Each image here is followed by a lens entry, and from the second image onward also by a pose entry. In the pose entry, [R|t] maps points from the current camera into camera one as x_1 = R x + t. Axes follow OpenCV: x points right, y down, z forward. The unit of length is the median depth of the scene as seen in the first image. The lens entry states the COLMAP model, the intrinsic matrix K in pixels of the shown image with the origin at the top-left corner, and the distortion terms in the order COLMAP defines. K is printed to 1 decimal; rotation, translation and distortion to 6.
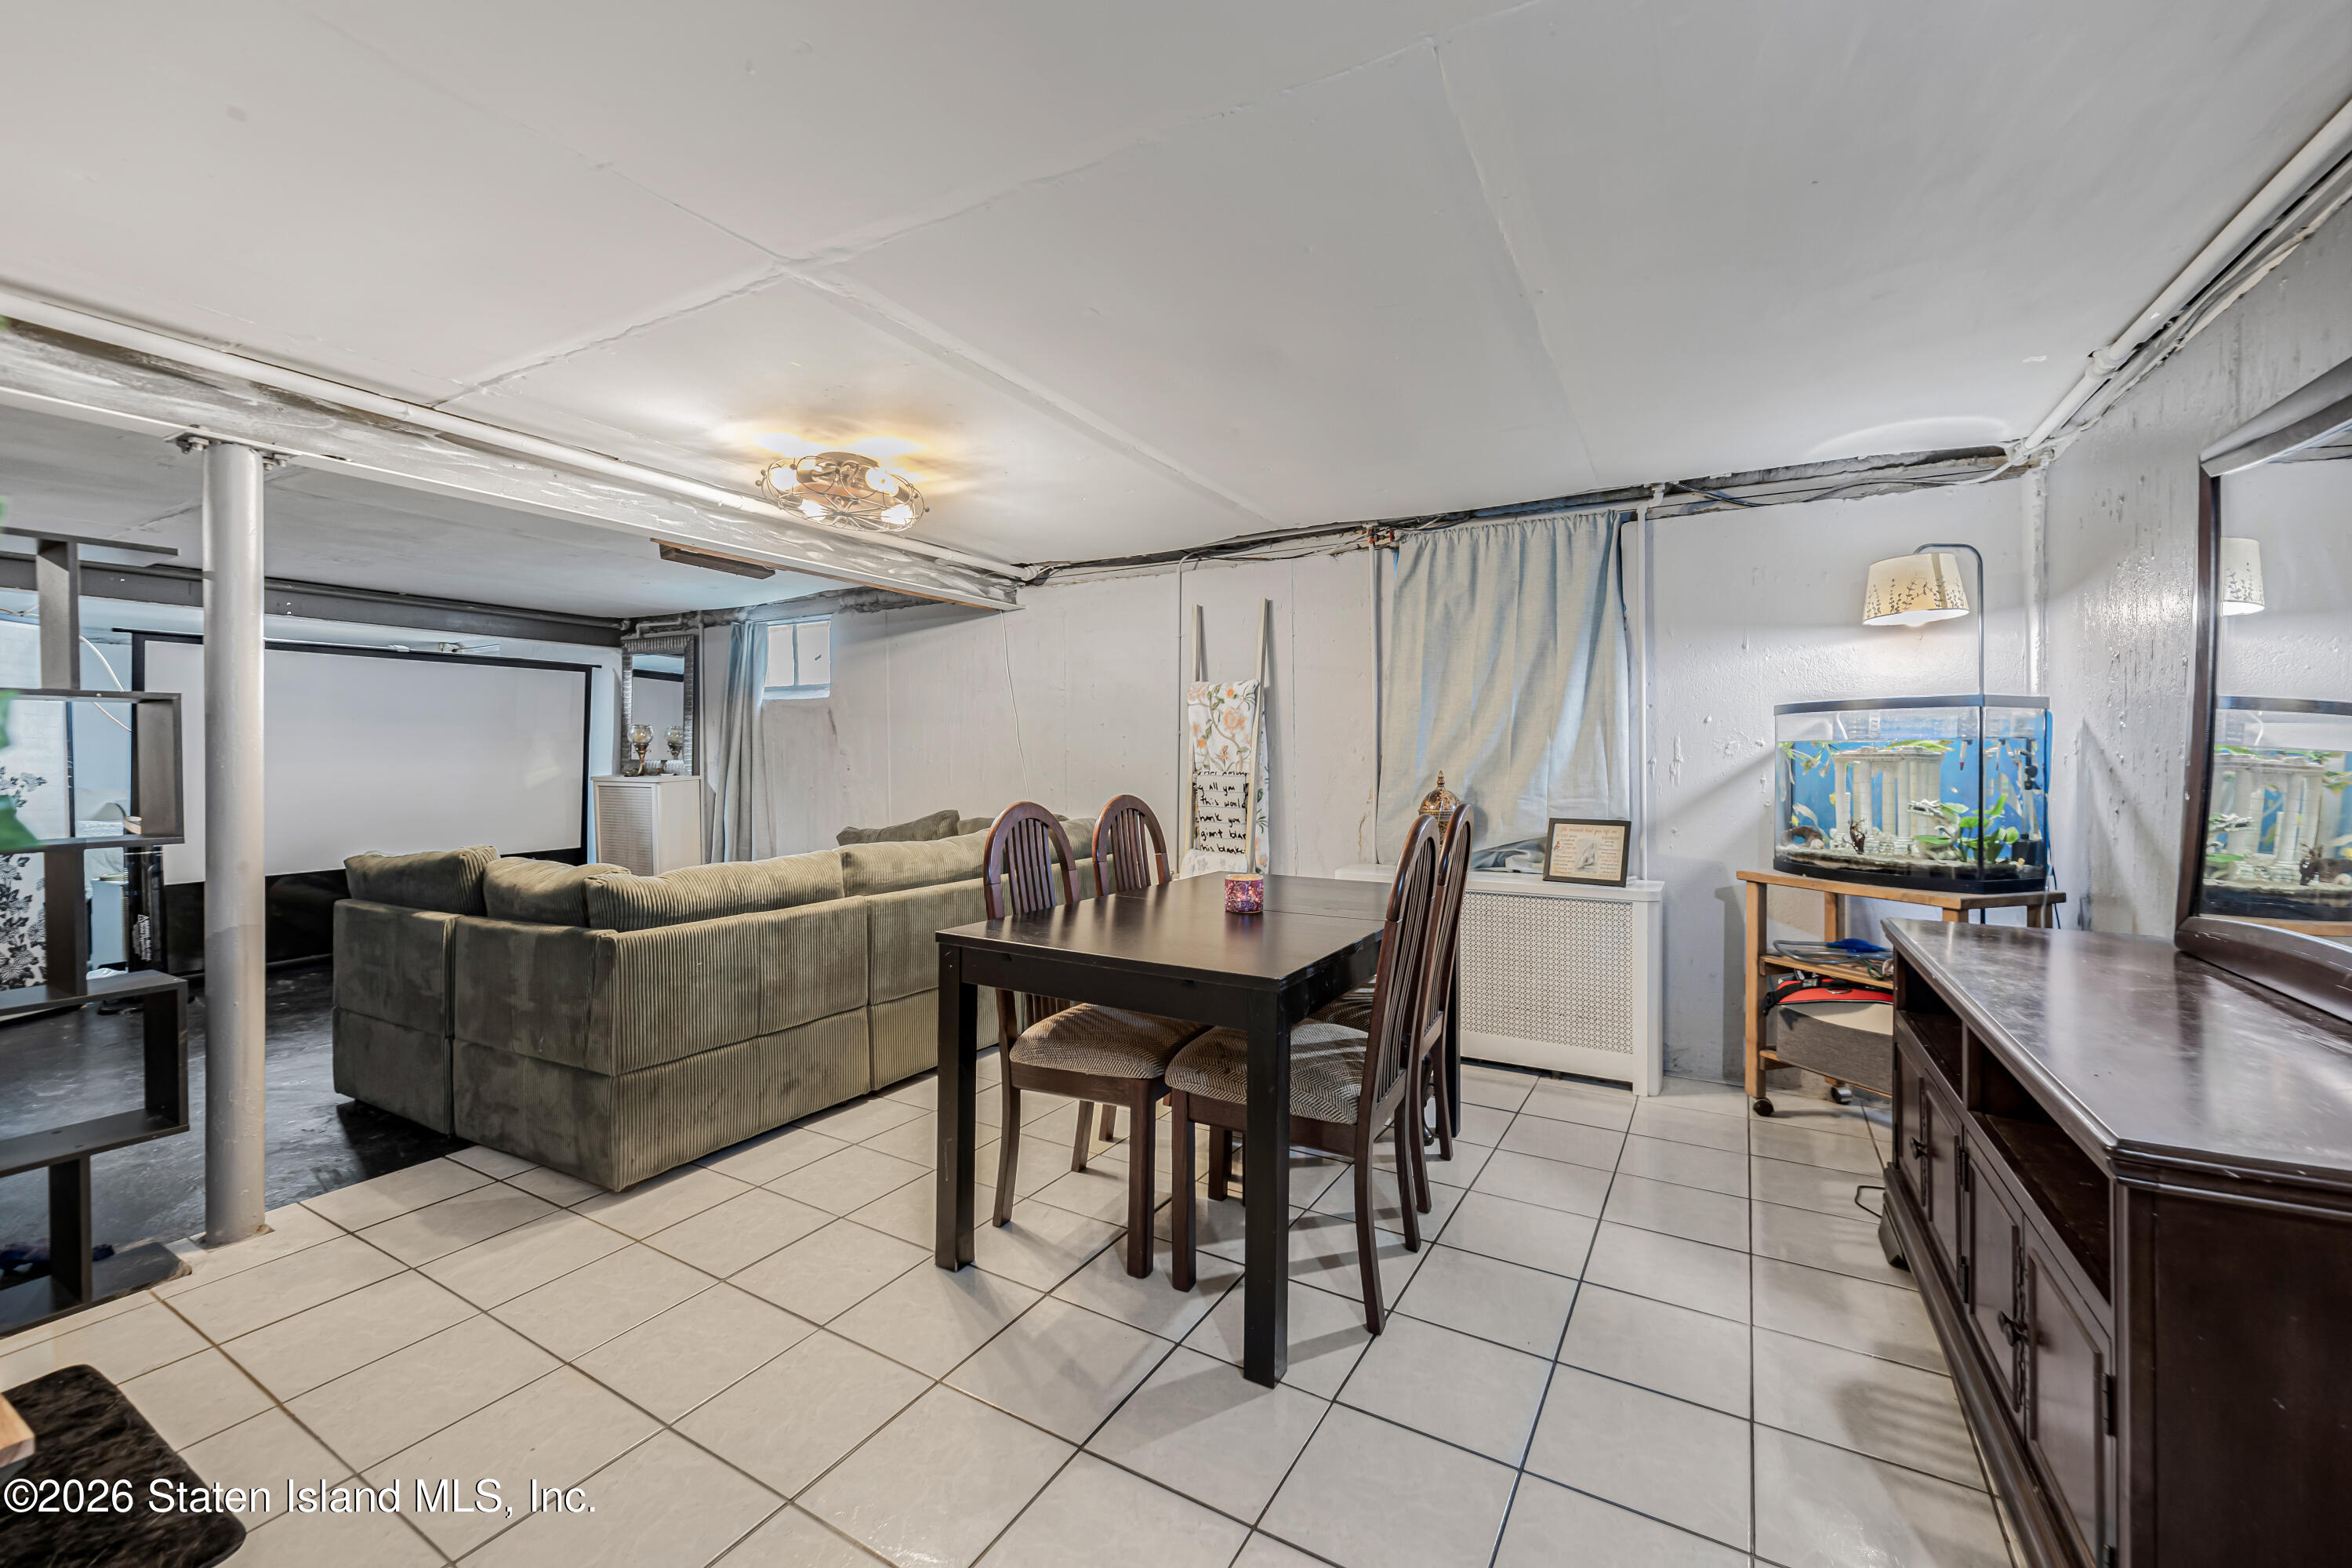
lens RADIAL K [[976.8, 0, 1176.6], [0, 976.8, 768.4], [0, 0, 1]] dist [-0.000631, -0.000046]
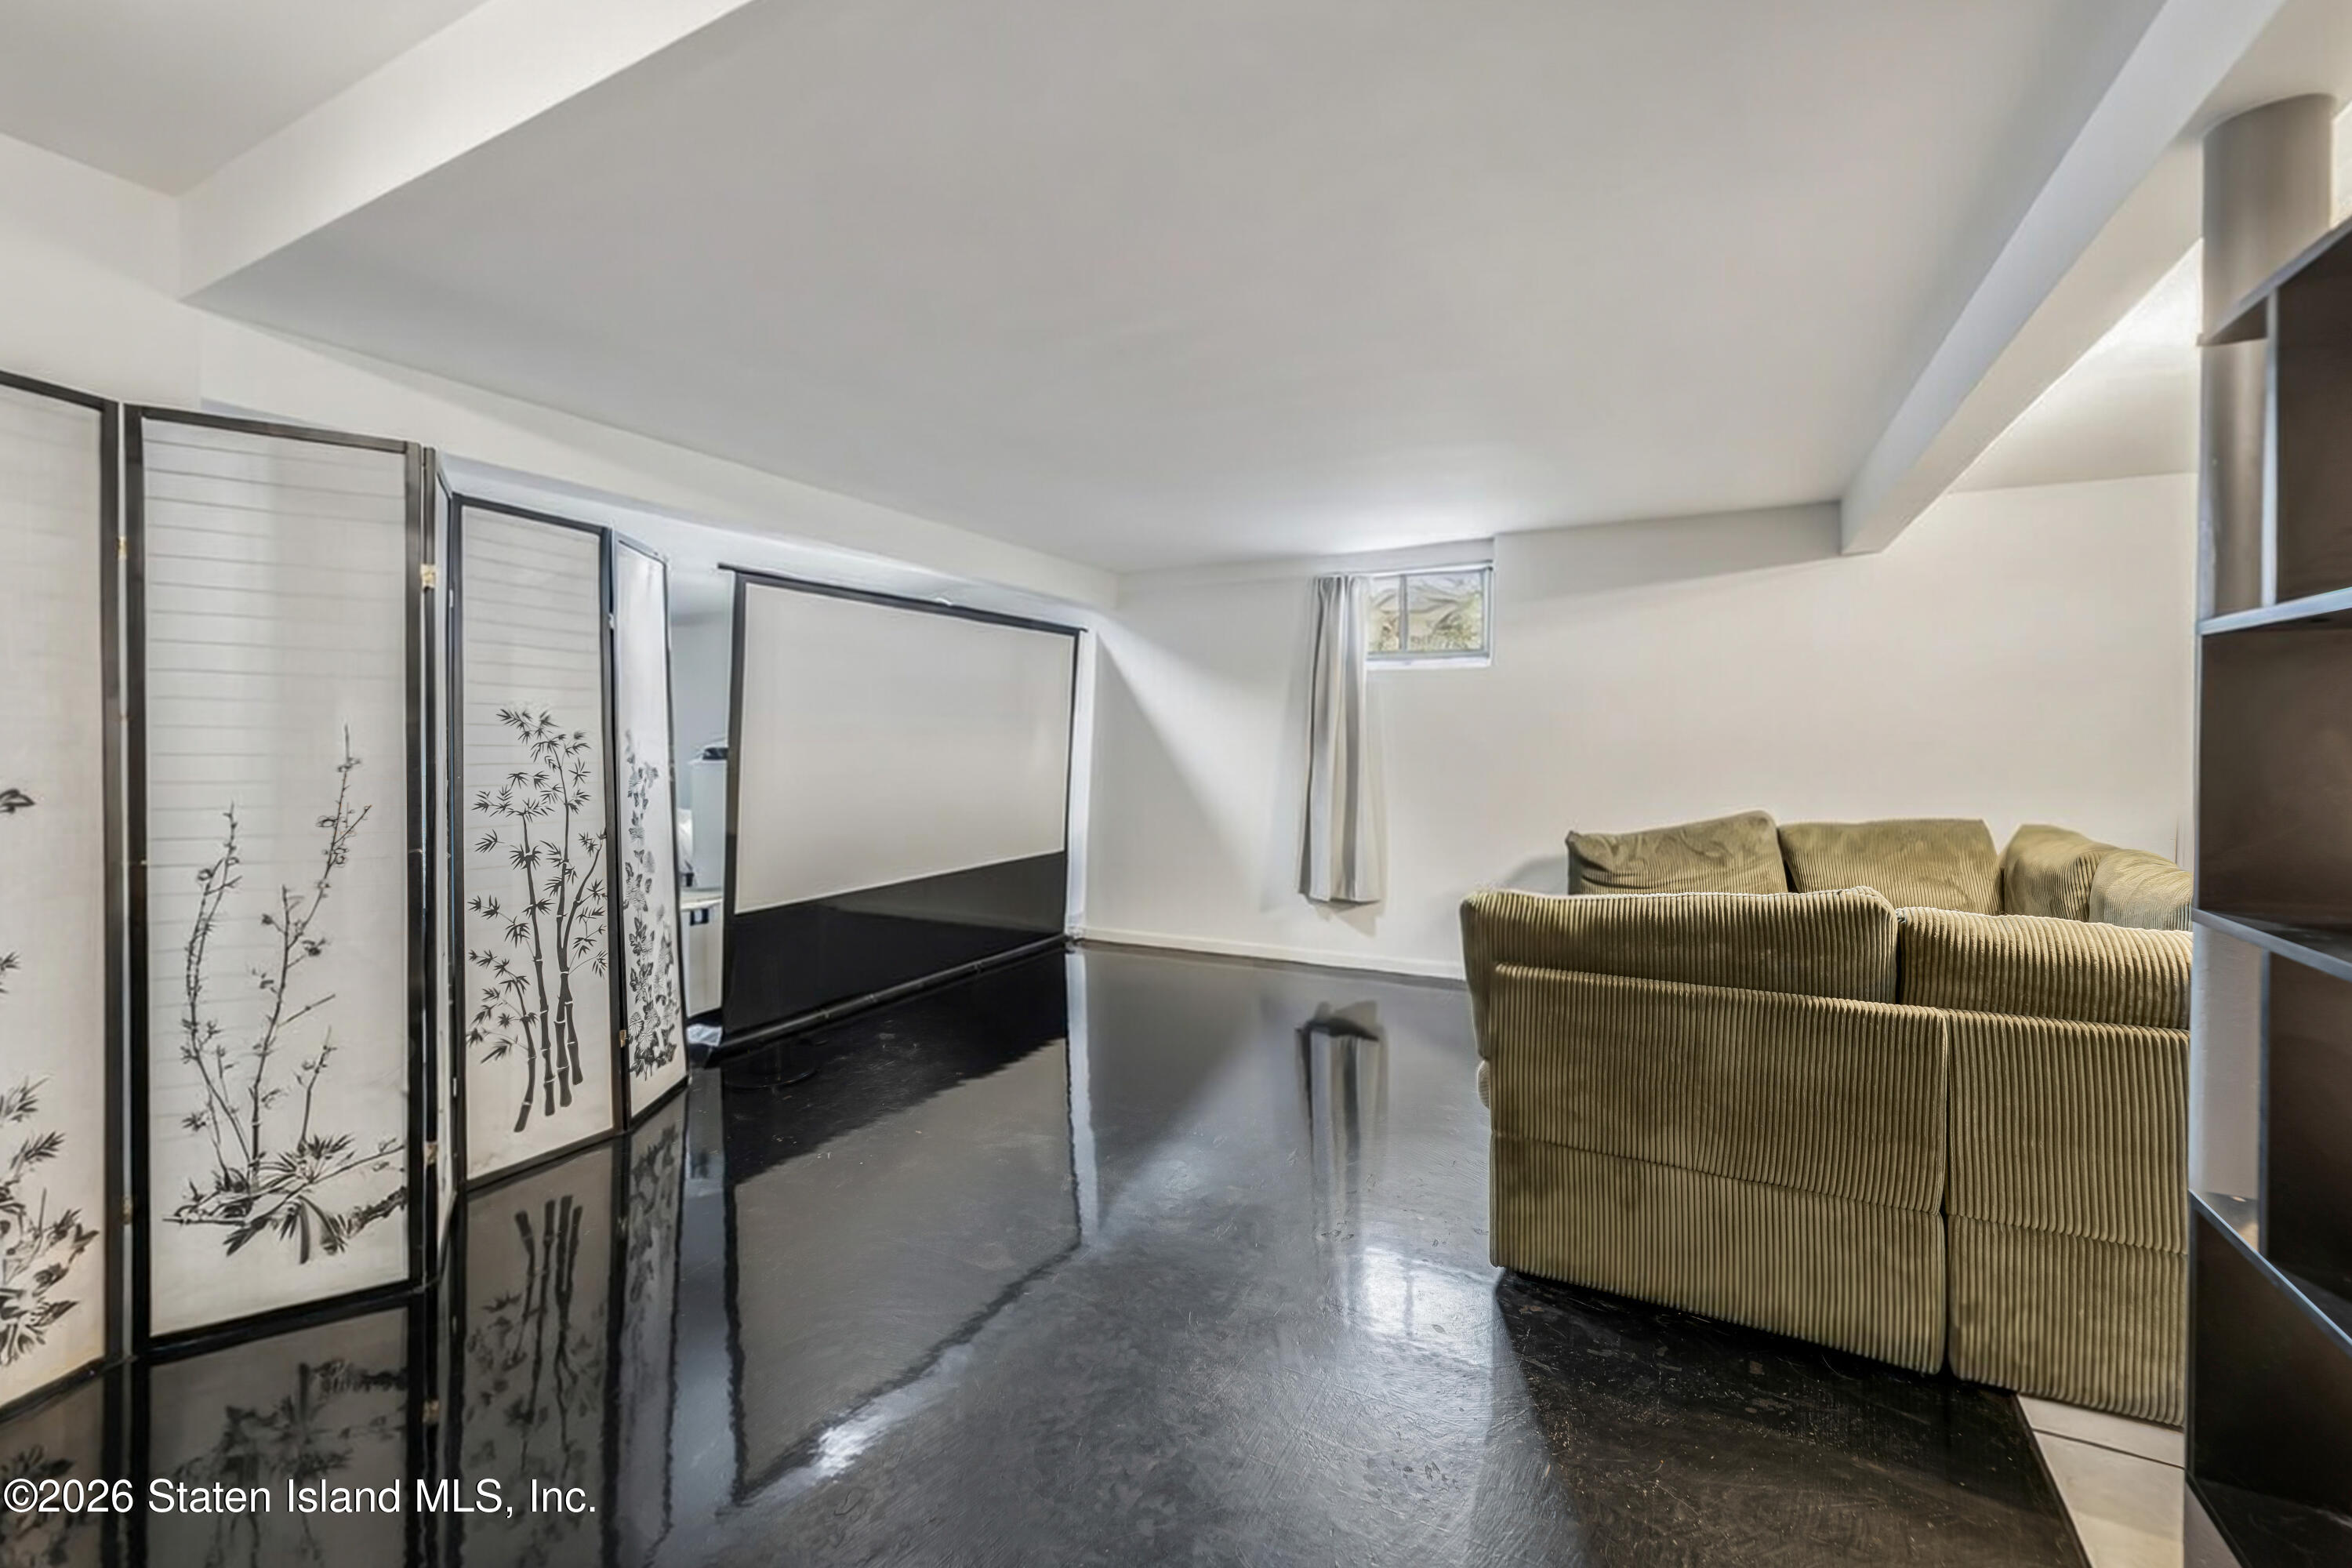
lens RADIAL K [[976.8, 0, 1176.6], [0, 976.8, 768.4], [0, 0, 1]] dist [-0.000631, -0.000046]
pose [[0.999831, 0.002117, 0.018284, -0.750343], [-0.002412, 0.999867, 0.016143, -0.003003], [-0.018247, -0.016184, 0.999703, 0.254637]]
